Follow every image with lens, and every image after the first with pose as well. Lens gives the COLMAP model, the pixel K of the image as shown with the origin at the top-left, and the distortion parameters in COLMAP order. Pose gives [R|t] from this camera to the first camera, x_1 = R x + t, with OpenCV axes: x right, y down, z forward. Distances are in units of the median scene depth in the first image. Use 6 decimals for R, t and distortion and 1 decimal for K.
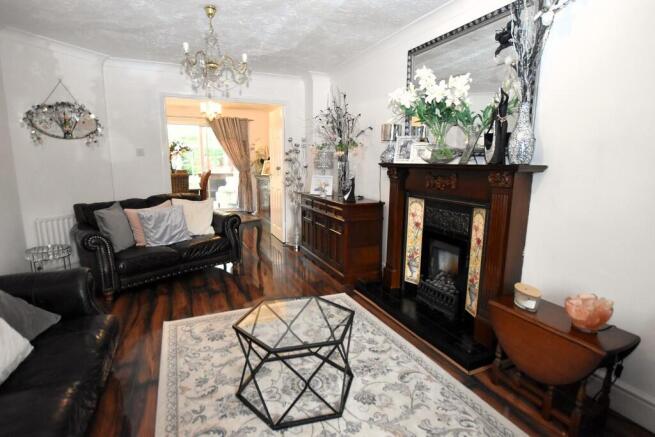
lens RADIAL K [[340.0, 0, 327.1], [0, 340.0, 219.8], [0, 0, 1]] dist [0.000658, 0.000130]
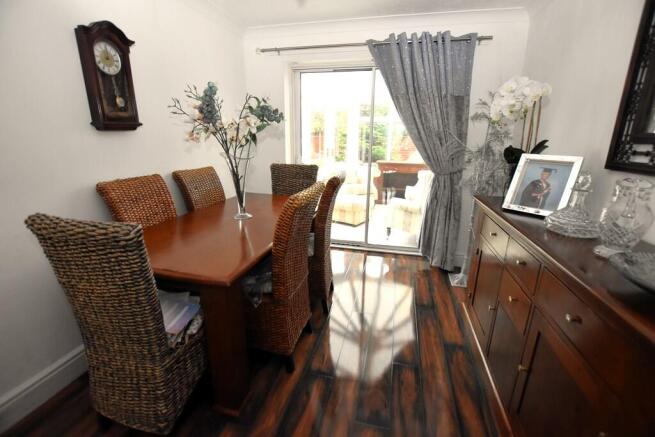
lens RADIAL K [[300.3, 0, 326.9], [0, 300.3, 219.6], [0, 0, 1]] dist [-0.003021, -0.000150]
pose [[0.801057, 0.157113, -0.577601, -0.150196], [-0.101307, 0.986604, 0.127866, -0.127396], [0.589953, -0.043913, 0.806243, 0.659996]]
